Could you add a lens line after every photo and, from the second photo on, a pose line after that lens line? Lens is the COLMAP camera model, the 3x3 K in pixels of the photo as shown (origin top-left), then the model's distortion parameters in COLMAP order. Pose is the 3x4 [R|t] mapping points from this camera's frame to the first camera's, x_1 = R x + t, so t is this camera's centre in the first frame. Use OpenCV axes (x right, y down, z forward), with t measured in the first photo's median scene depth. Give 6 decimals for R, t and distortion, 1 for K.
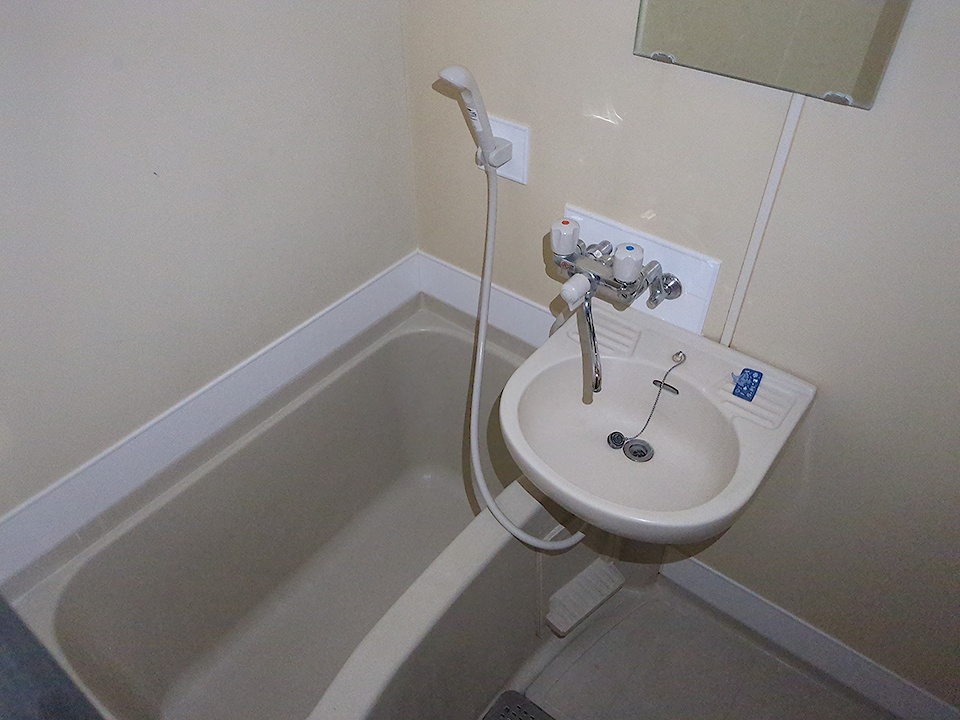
lens RADIAL K [[722.1, 0, 479.8], [0, 722.1, 344.5], [0, 0, 1]] dist [0.030583, -0.002859]
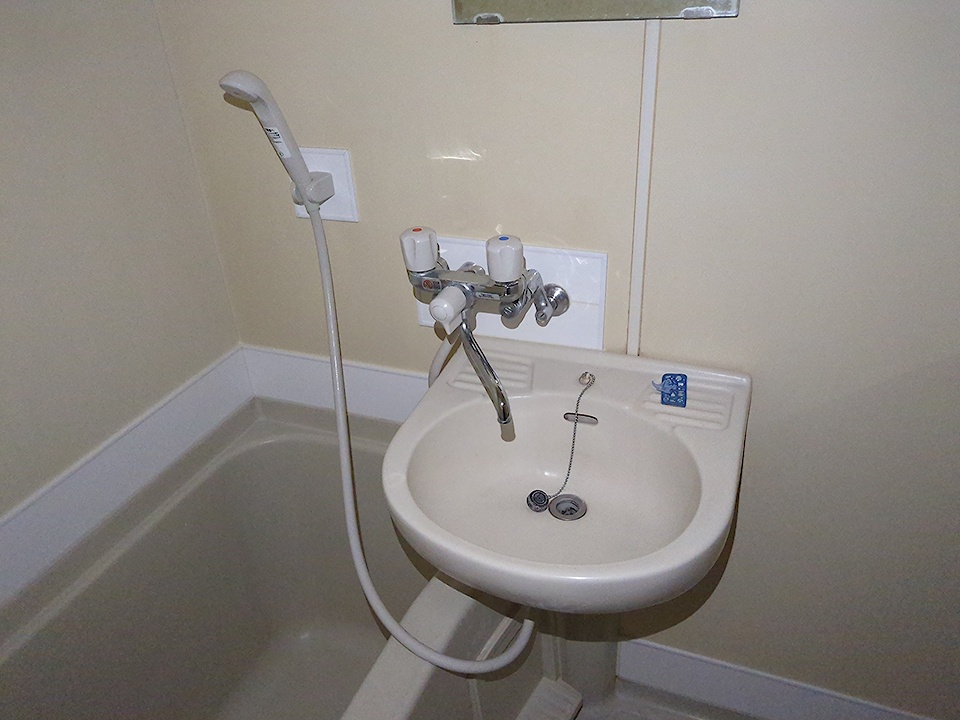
lens RADIAL K [[722.1, 0, 479.8], [0, 722.1, 344.5], [0, 0, 1]] dist [0.030583, -0.002859]
pose [[0.957405, -0.185452, 0.221323, -0.013074], [0.226991, 0.957133, -0.179919, 0.099431], [-0.178470, 0.222494, 0.958460, 0.232132]]
